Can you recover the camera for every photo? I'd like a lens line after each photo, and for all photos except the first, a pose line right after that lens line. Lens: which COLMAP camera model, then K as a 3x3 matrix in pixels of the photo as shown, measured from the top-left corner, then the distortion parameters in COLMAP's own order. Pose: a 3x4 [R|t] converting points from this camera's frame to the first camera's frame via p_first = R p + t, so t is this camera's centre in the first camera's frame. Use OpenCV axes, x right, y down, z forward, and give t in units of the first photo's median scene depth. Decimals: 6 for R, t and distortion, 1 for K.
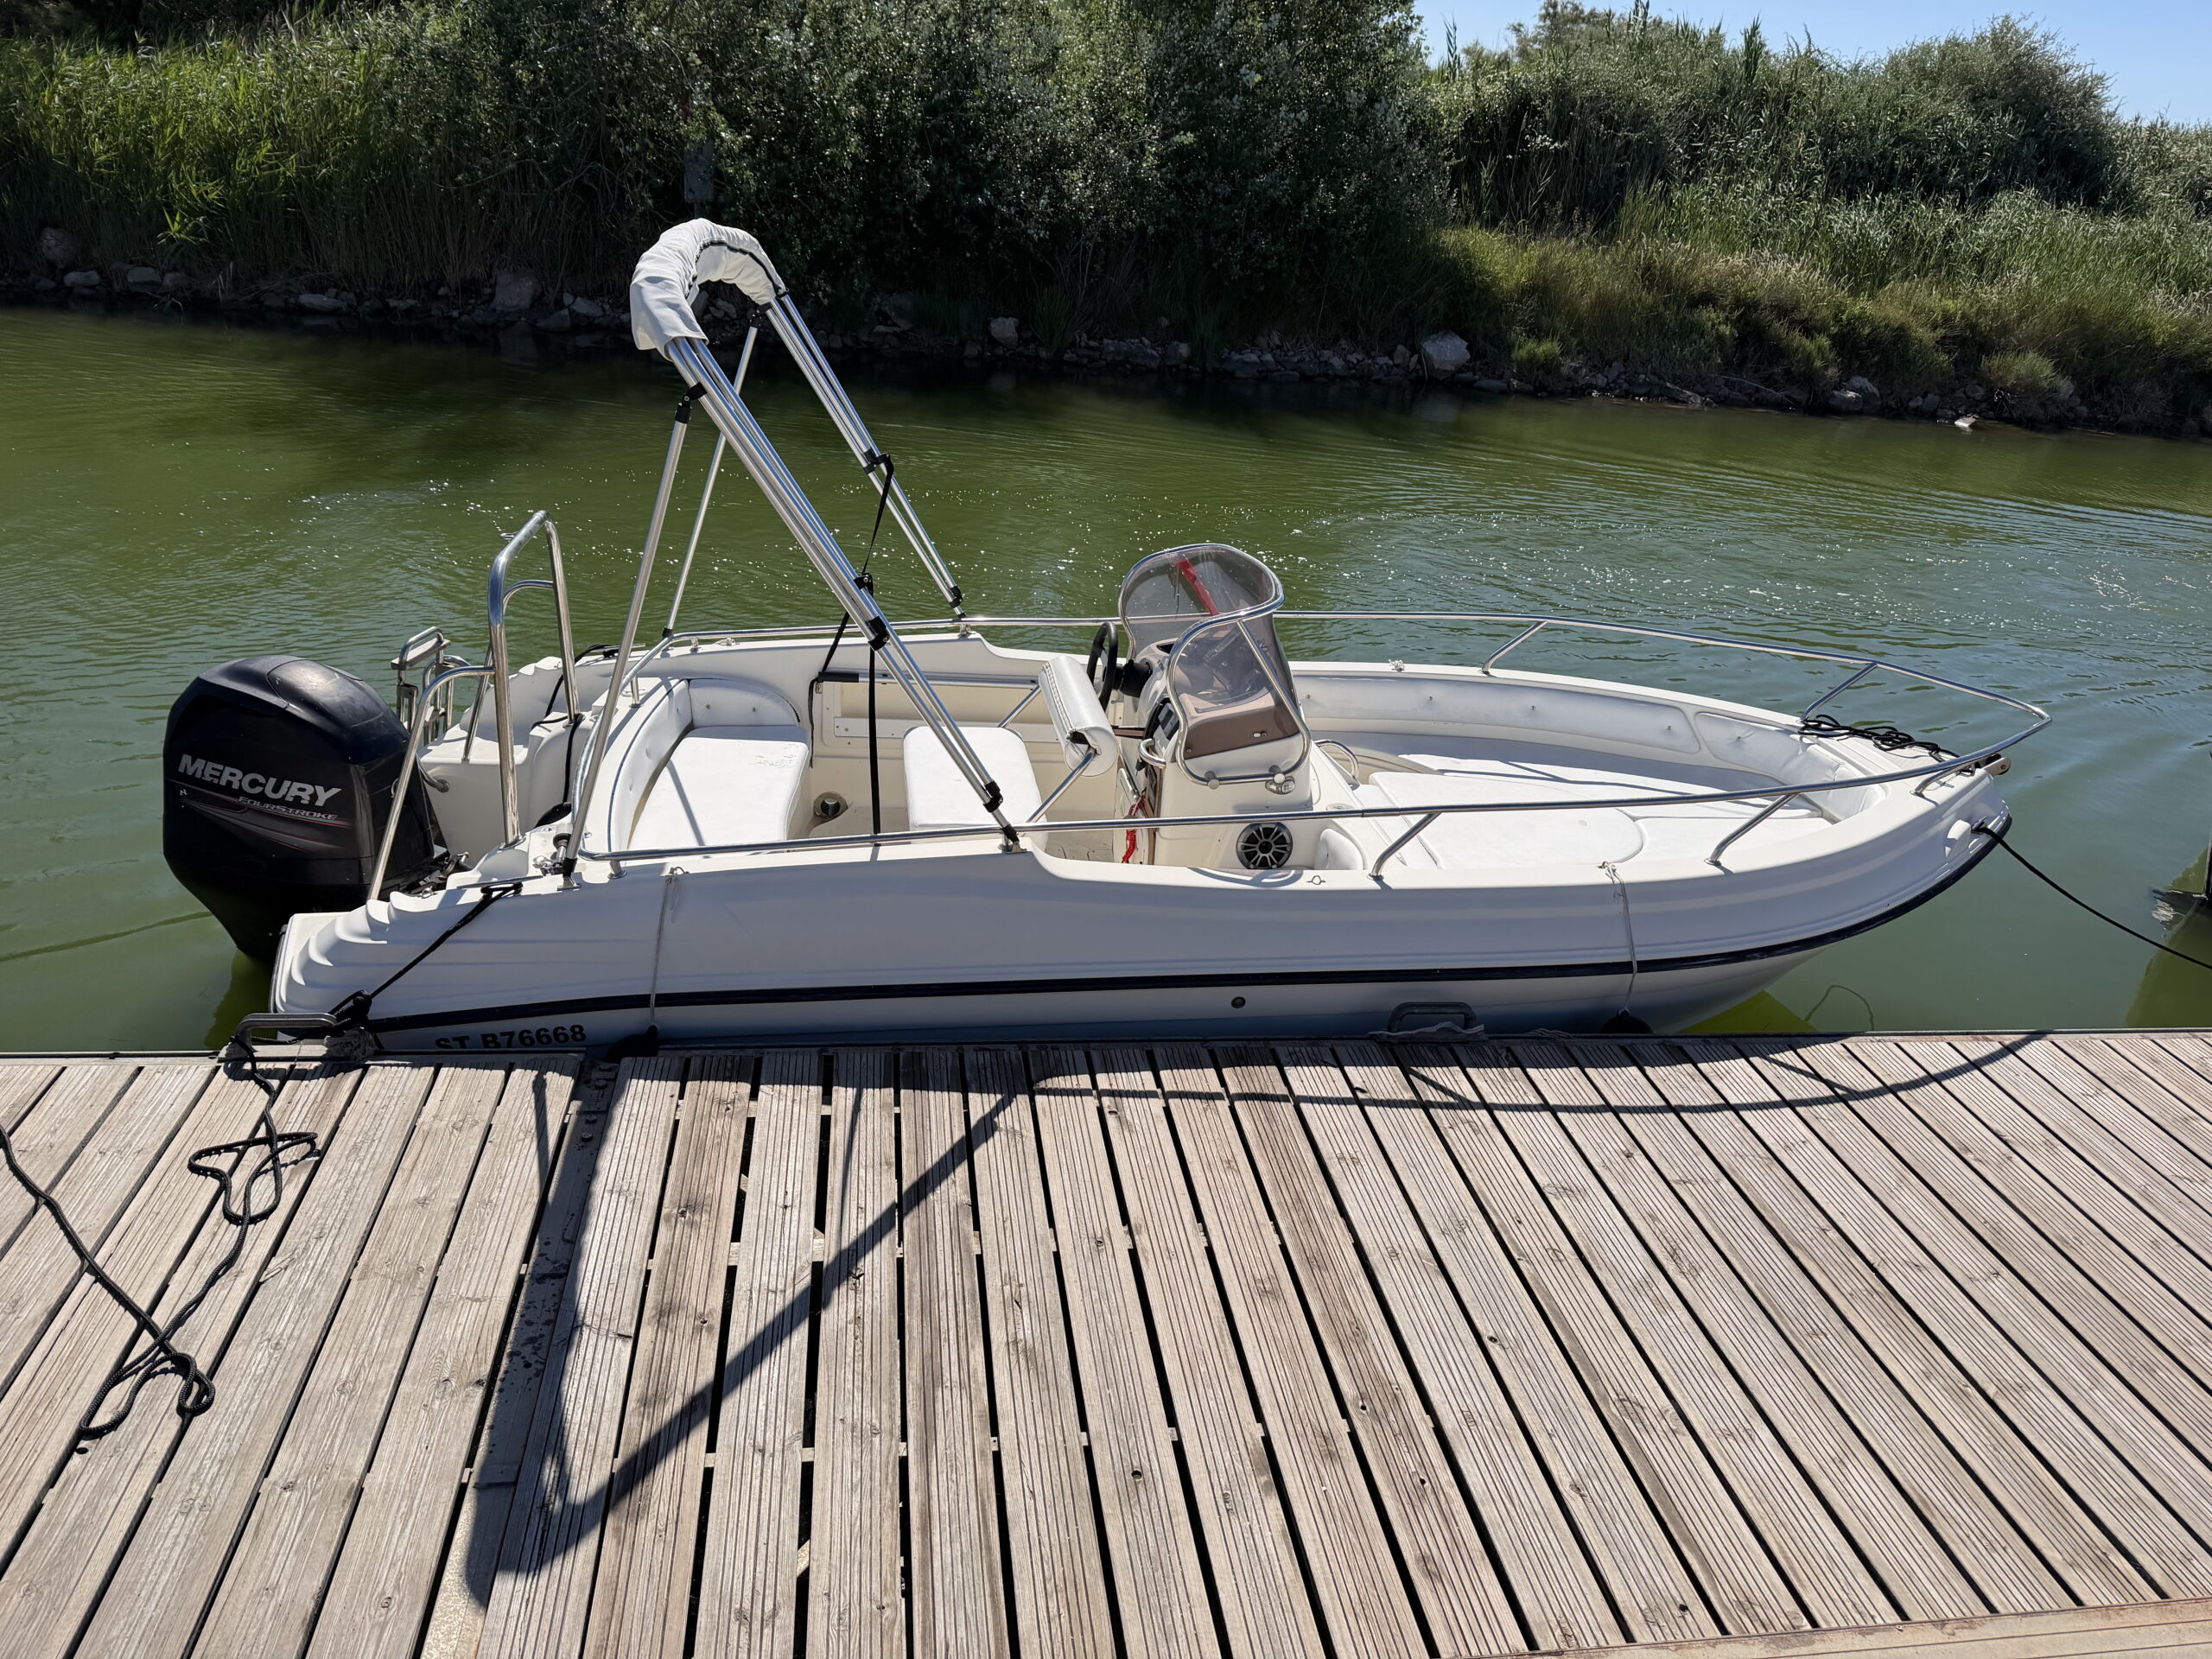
lens RADIAL K [[1558.2, 0, 1106.0], [0, 1558.2, 829.5], [0, 0, 1]] dist [0.051842, -0.067542]
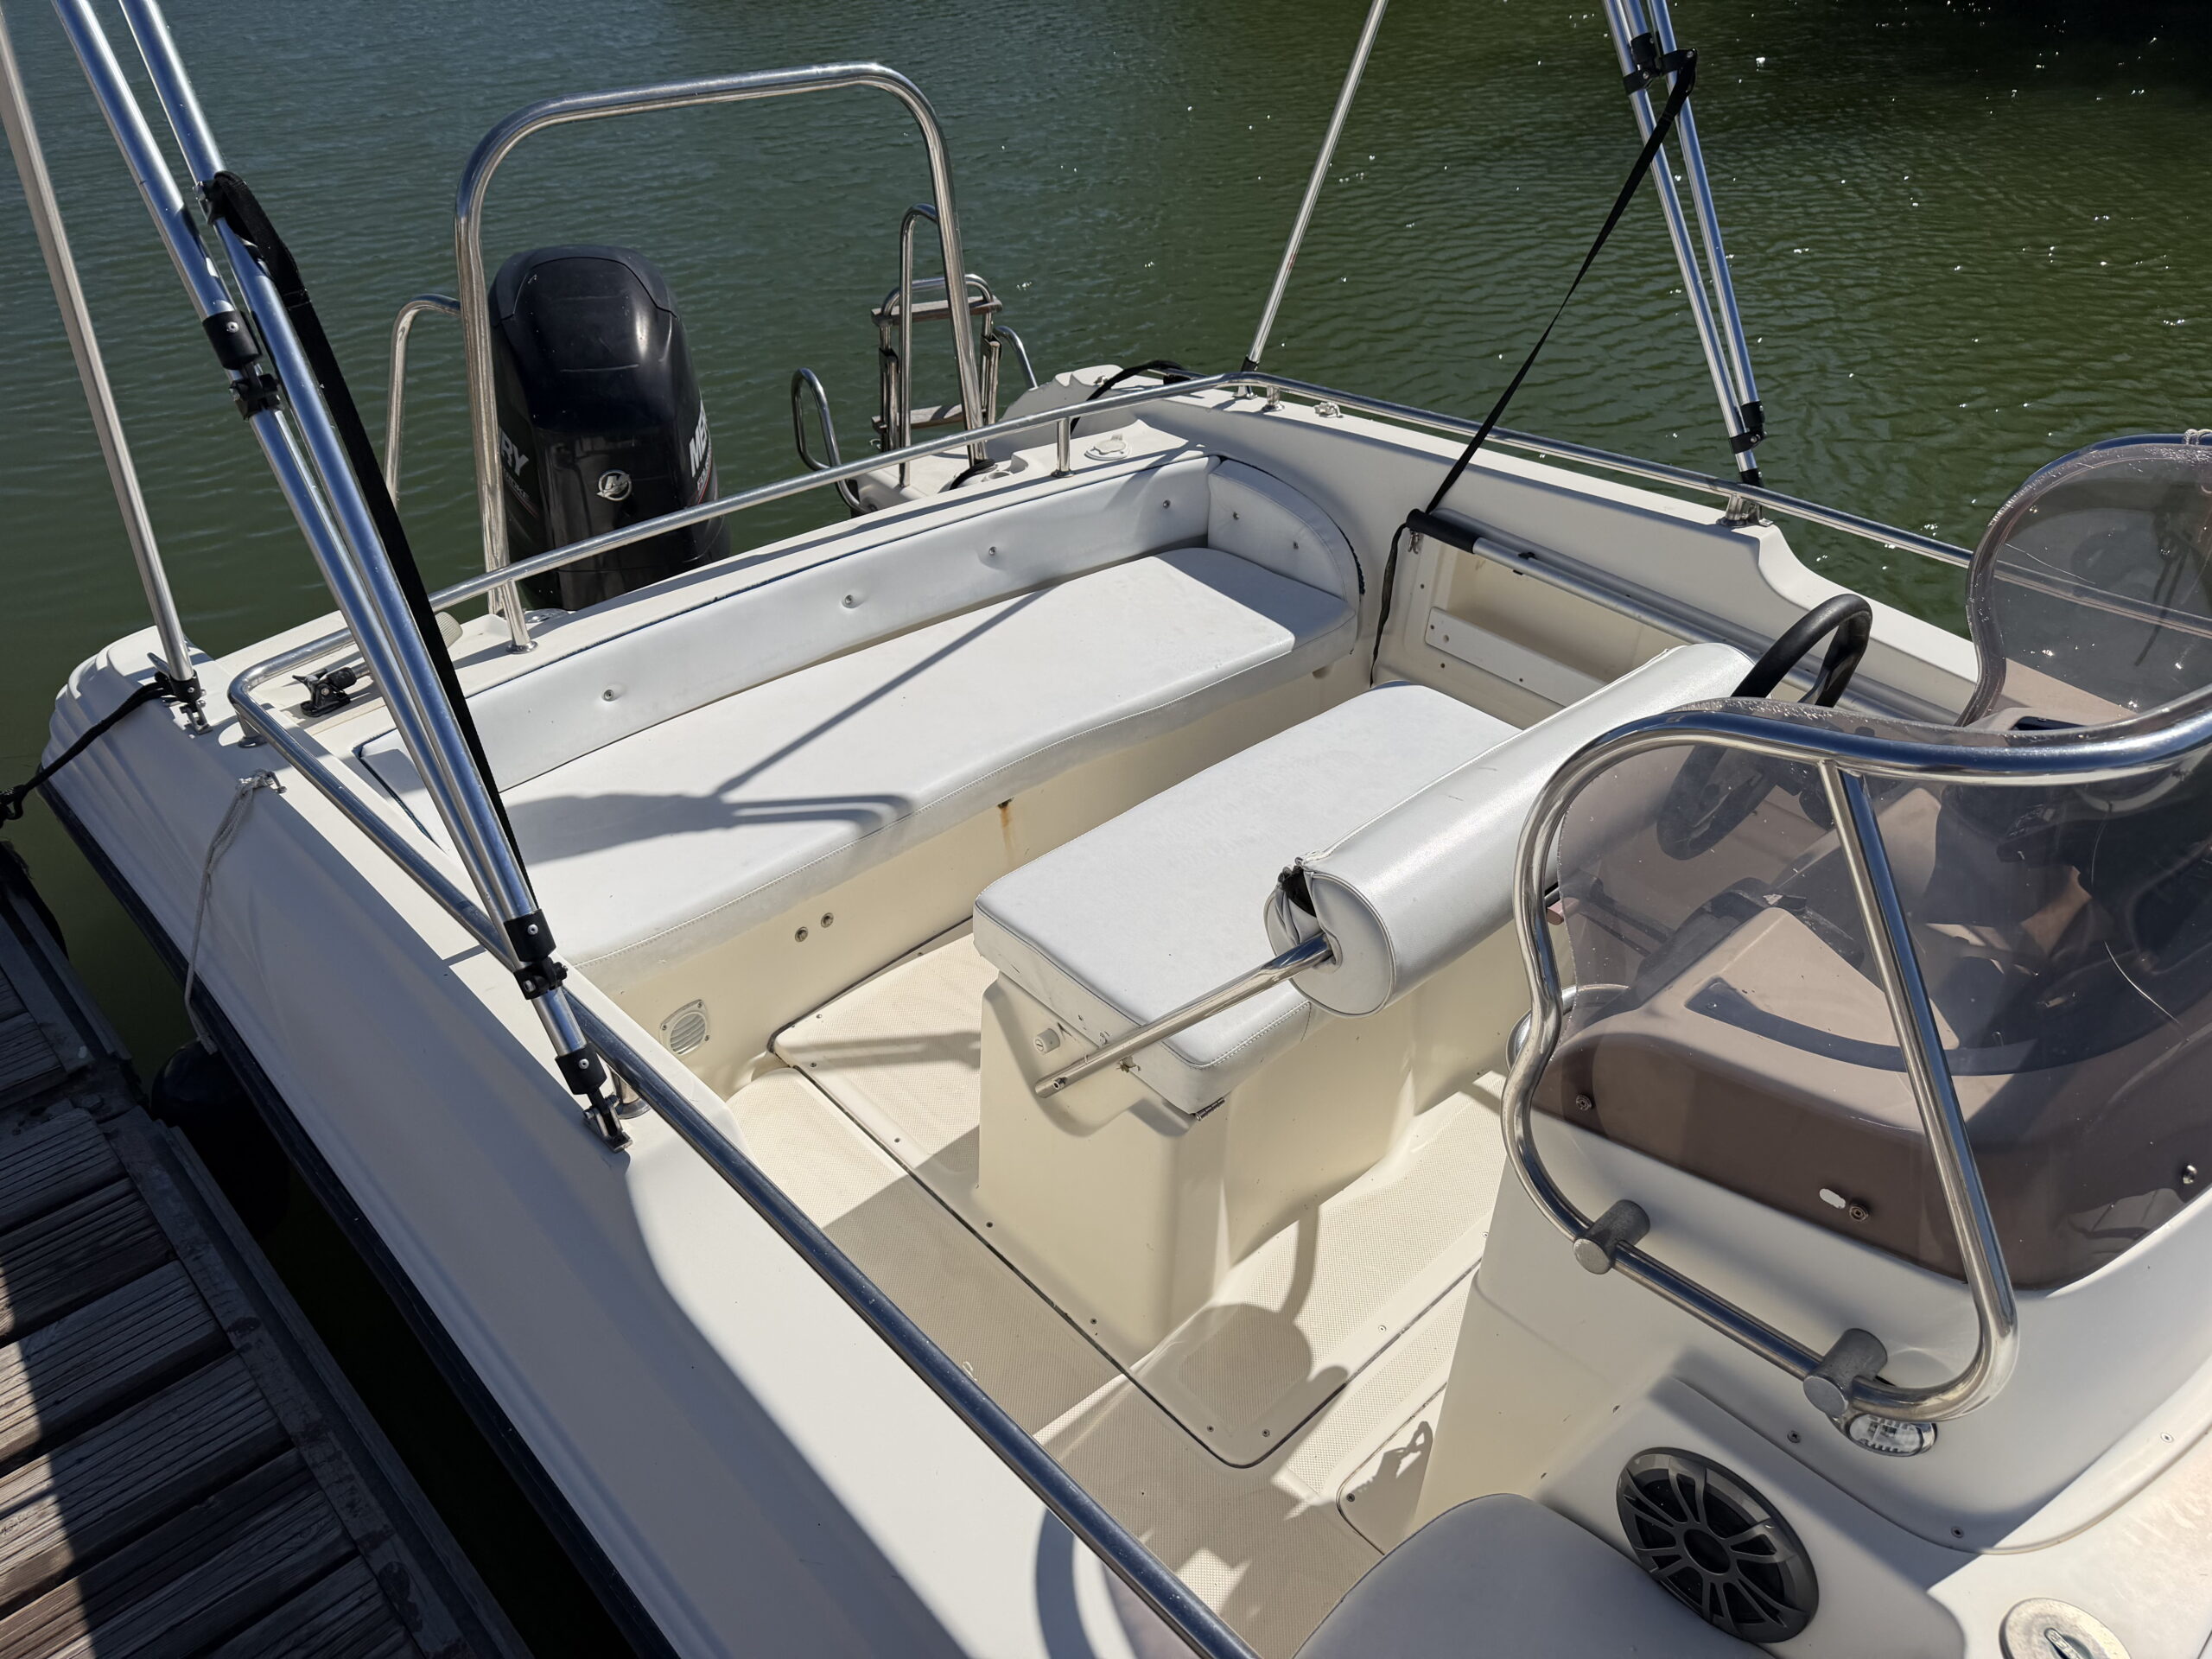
lens RADIAL K [[1532.0, 0, 1080.4], [0, 1532.0, 842.8], [0, 0, 1]] dist [0.101628, -0.143507]
pose [[0.568134, 0.435254, -0.698411, 0.146959], [-0.309124, 0.899405, 0.309052, -0.126189], [0.762670, 0.040313, 0.645530, 0.607974]]
